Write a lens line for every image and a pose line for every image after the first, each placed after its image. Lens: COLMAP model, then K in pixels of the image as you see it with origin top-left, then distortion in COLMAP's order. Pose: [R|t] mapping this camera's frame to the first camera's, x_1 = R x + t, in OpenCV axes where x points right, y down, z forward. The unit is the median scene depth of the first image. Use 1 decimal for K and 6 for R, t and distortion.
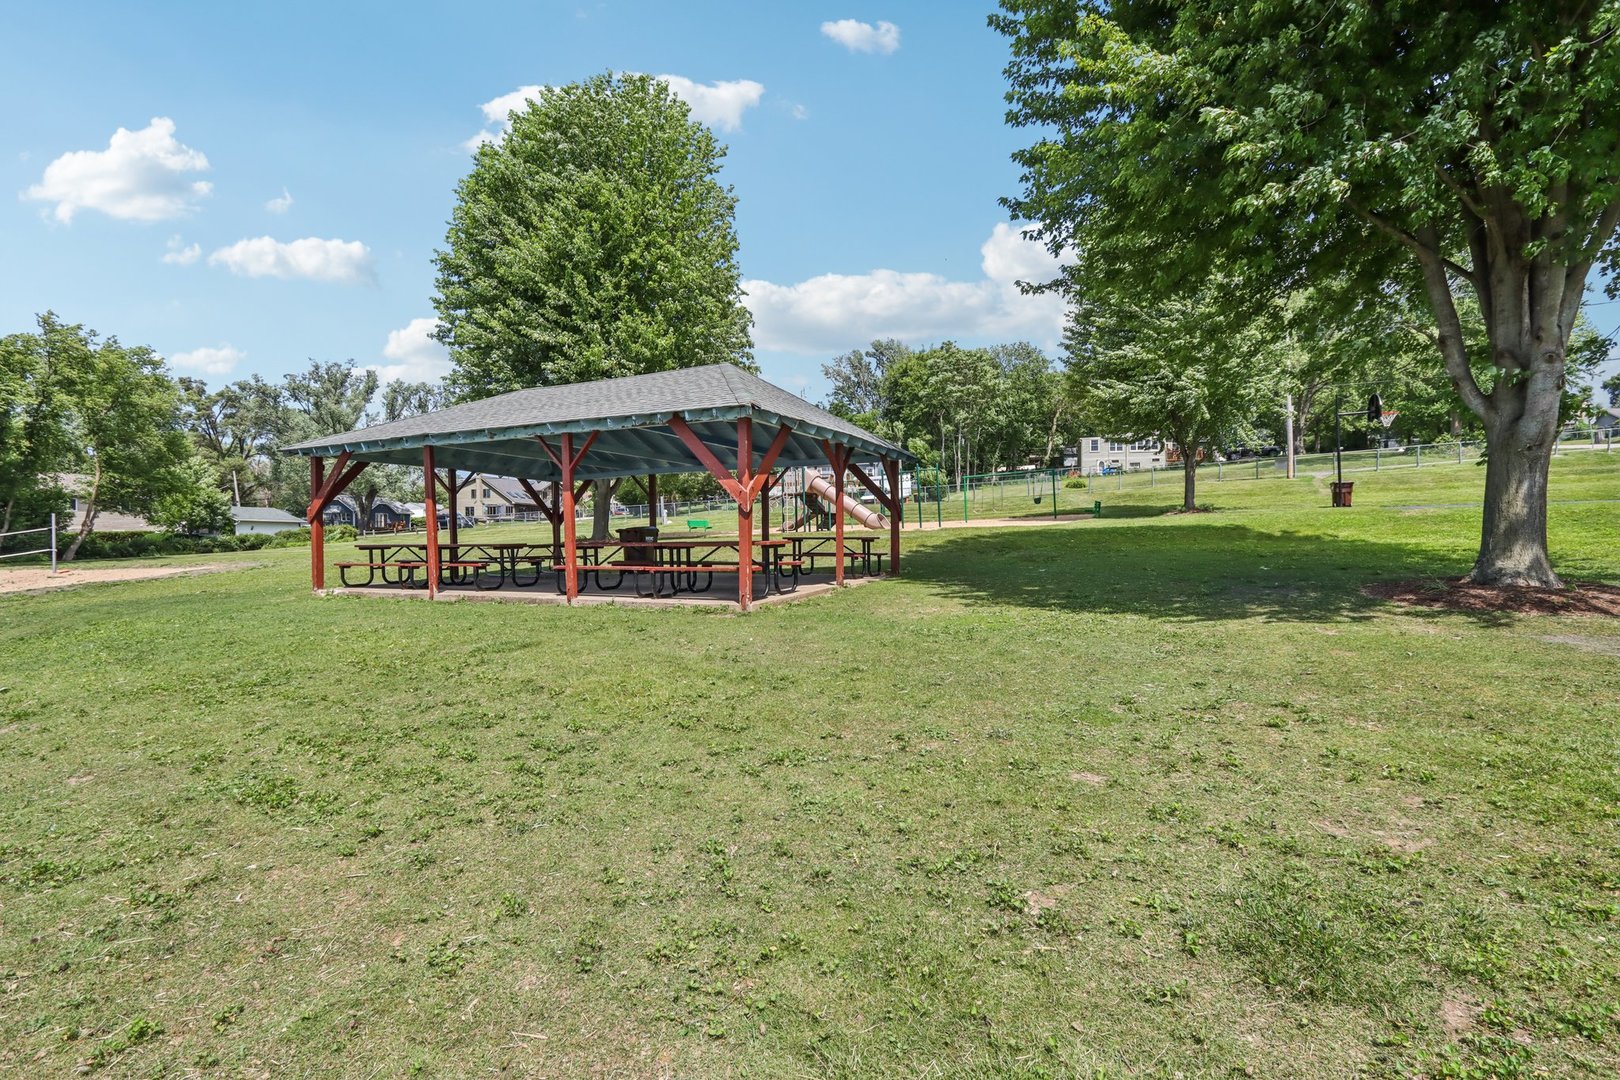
lens RADIAL K [[763.1, 0, 810.0], [0, 763.1, 540.0], [0, 0, 1]] dist [0.001666, 0.000489]
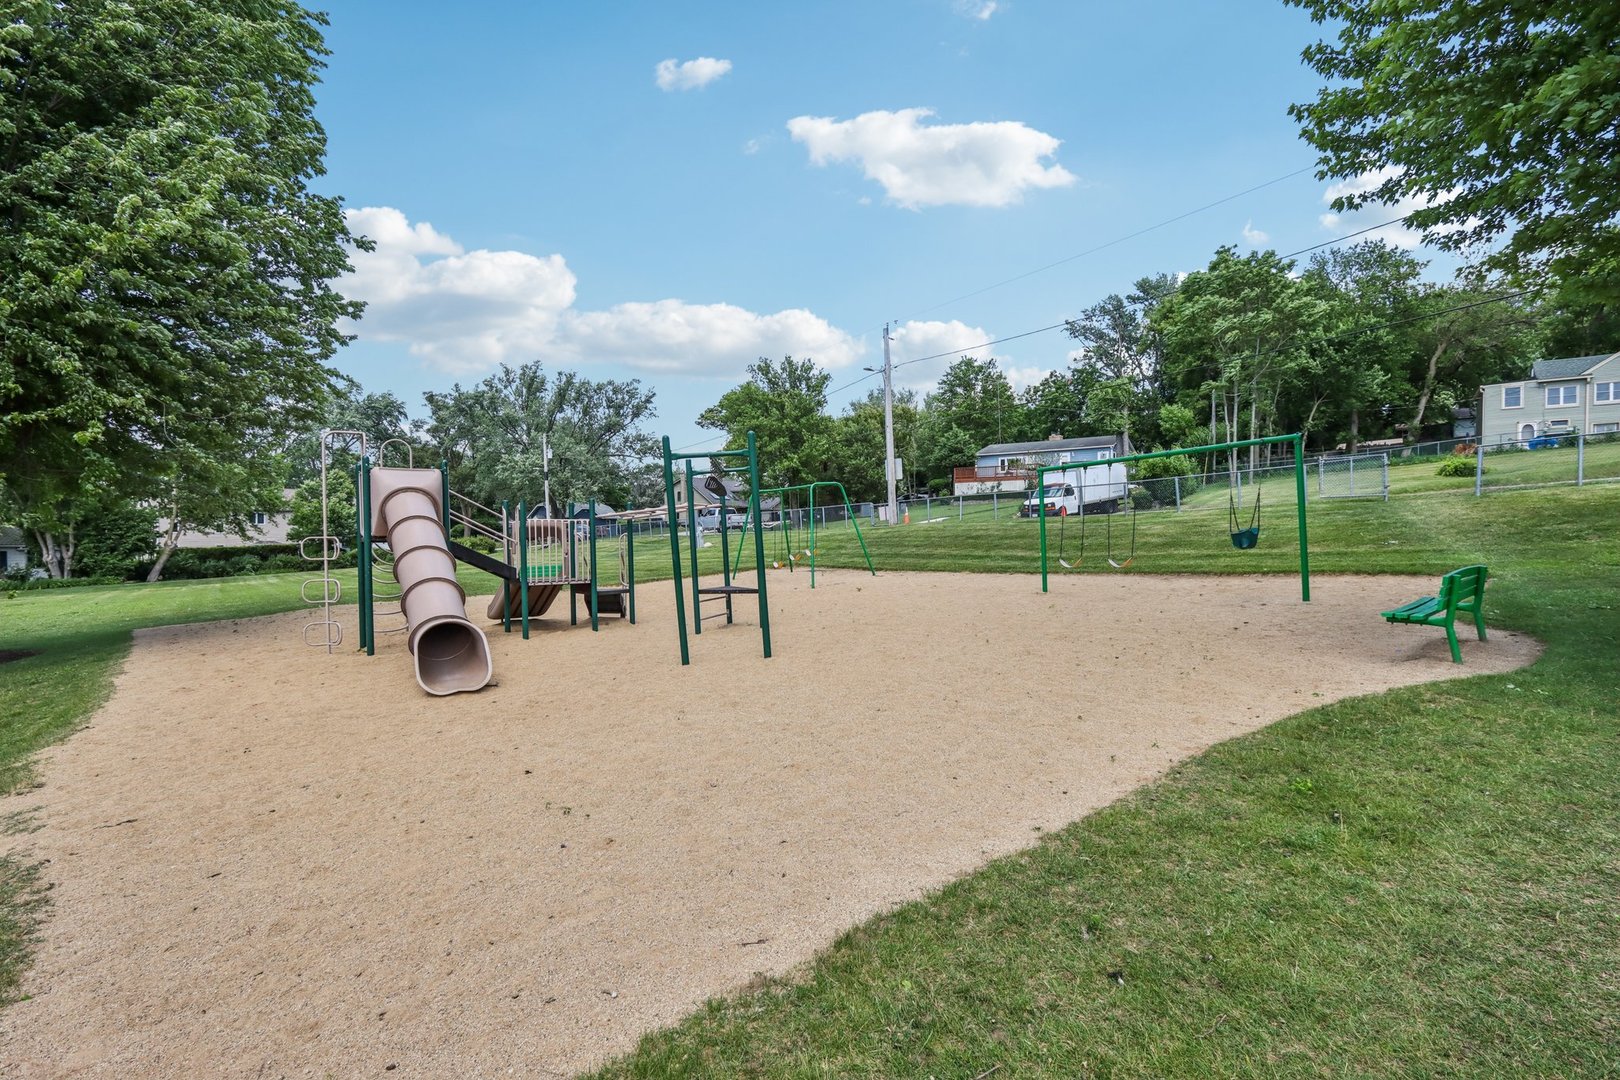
lens RADIAL K [[763.1, 0, 810.0], [0, 763.1, 540.0], [0, 0, 1]] dist [0.001666, 0.000489]
pose [[0.922453, 0.005767, -0.386066, 0.109788], [-0.001747, 0.999941, 0.010763, -0.022866], [0.386105, -0.009254, 0.922408, 0.270102]]
